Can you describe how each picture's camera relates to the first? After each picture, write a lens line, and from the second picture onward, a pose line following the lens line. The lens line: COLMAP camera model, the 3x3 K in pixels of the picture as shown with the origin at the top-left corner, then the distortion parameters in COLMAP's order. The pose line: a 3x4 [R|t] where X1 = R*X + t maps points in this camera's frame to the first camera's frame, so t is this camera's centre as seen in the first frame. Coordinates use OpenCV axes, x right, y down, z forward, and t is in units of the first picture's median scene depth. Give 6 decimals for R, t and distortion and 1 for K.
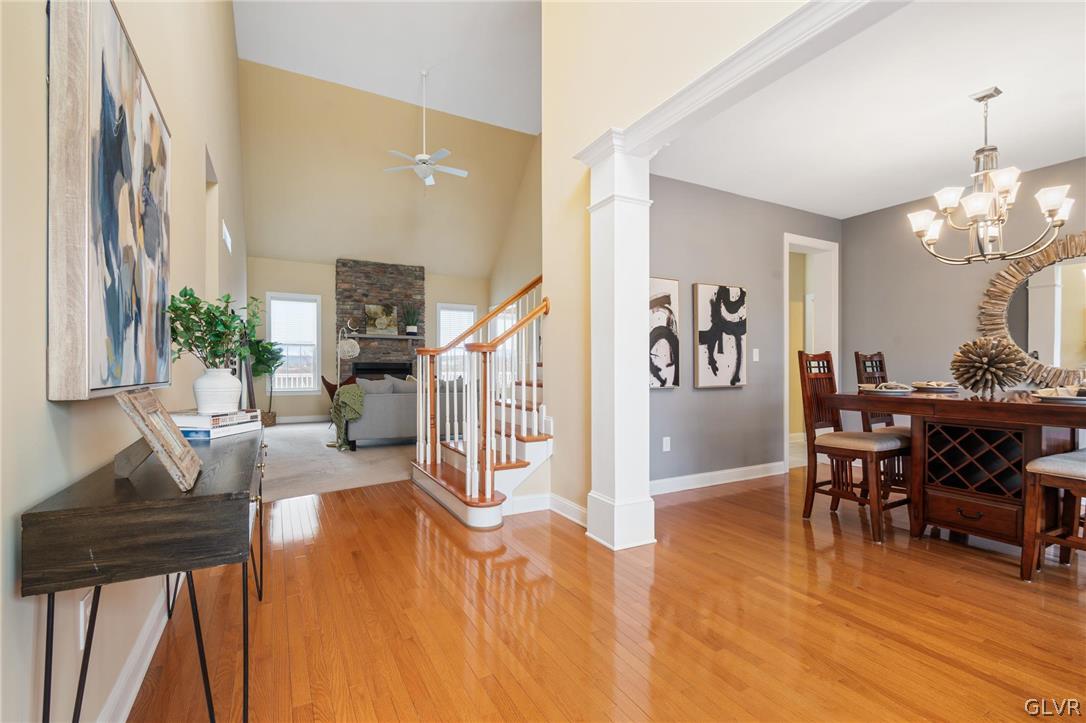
lens RADIAL K [[491.7, 0, 539.9], [0, 491.7, 361.6], [0, 0, 1]] dist [0.001927, -0.000241]
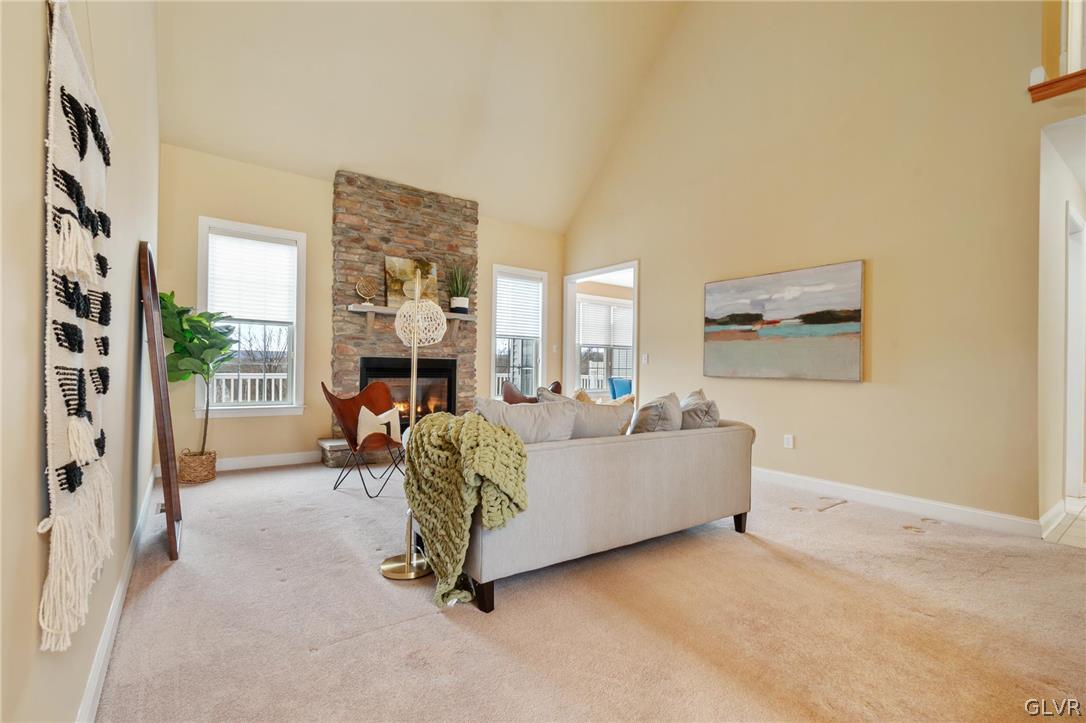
lens RADIAL K [[491.7, 0, 546.7], [0, 491.7, 360.7], [0, 0, 1]] dist [0.001927, -0.000241]
pose [[0.992756, 0.018840, 0.118659, -0.233380], [-0.018989, 0.999820, 0.000130, 0.002114], [-0.118635, -0.002382, 0.992935, 0.408980]]
